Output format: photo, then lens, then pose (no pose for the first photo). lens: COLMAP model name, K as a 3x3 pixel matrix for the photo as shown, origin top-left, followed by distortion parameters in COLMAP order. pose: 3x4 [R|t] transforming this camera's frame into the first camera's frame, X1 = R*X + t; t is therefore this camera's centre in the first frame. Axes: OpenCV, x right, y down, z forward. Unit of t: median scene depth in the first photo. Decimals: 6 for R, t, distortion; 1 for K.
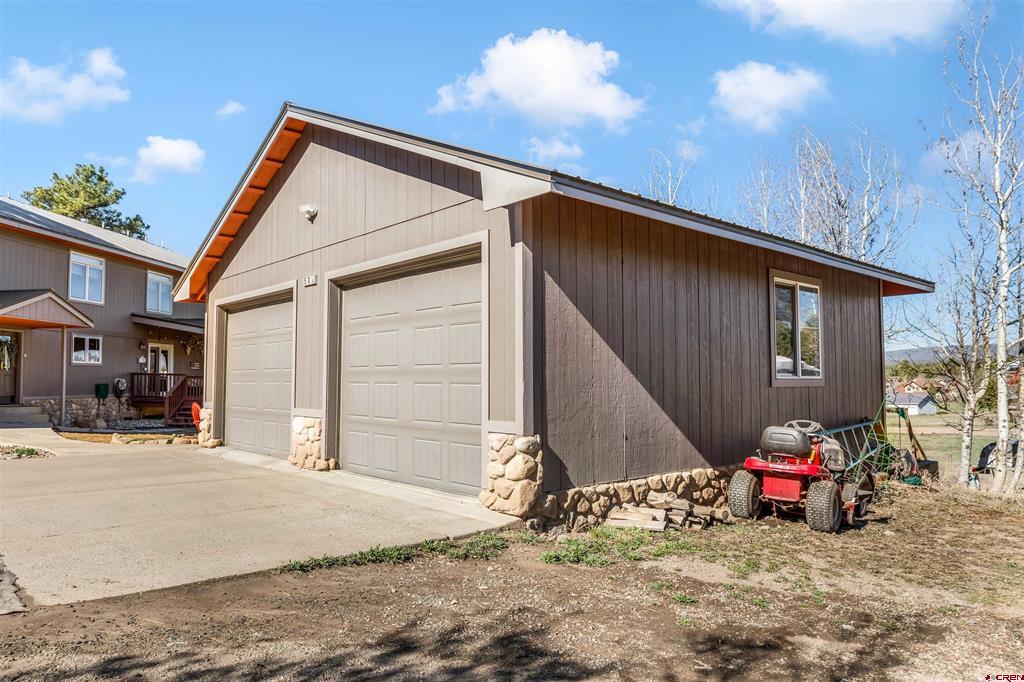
lens RADIAL K [[686.7, 0, 510.8], [0, 686.7, 344.4], [0, 0, 1]] dist [0.011738, -0.001130]
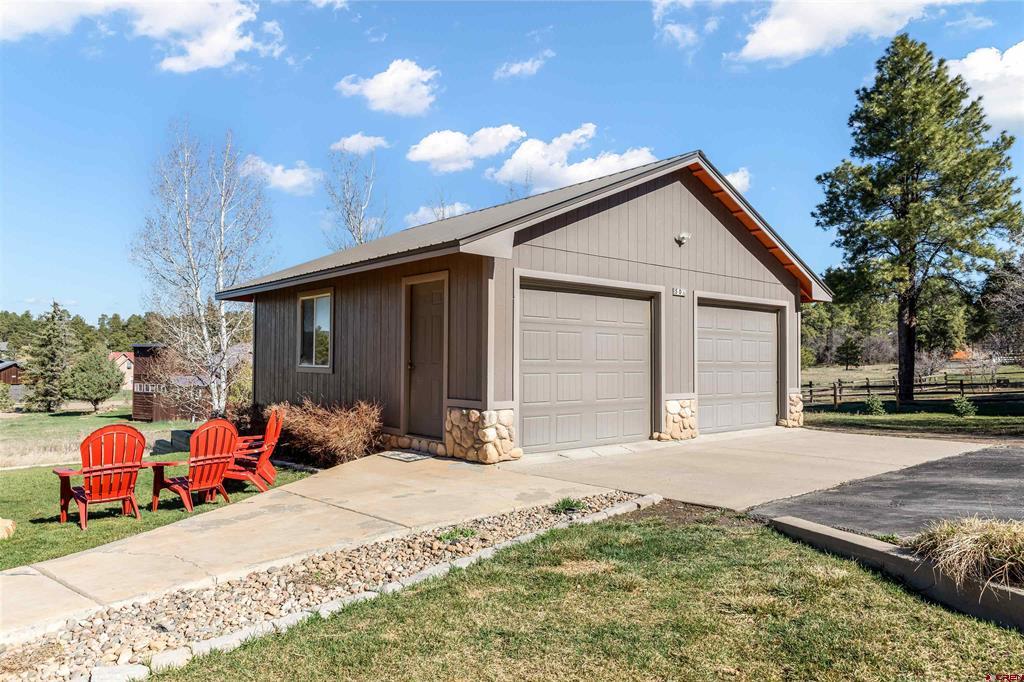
lens RADIAL K [[686.7, 0, 513.0], [0, 686.7, 341.5], [0, 0, 1]] dist [0.011738, -0.001130]
pose [[0.034061, 0.033481, 0.998859, -1.771618], [-0.068397, 0.997174, -0.031092, 0.067911], [-0.997077, -0.067260, 0.036254, 1.418354]]
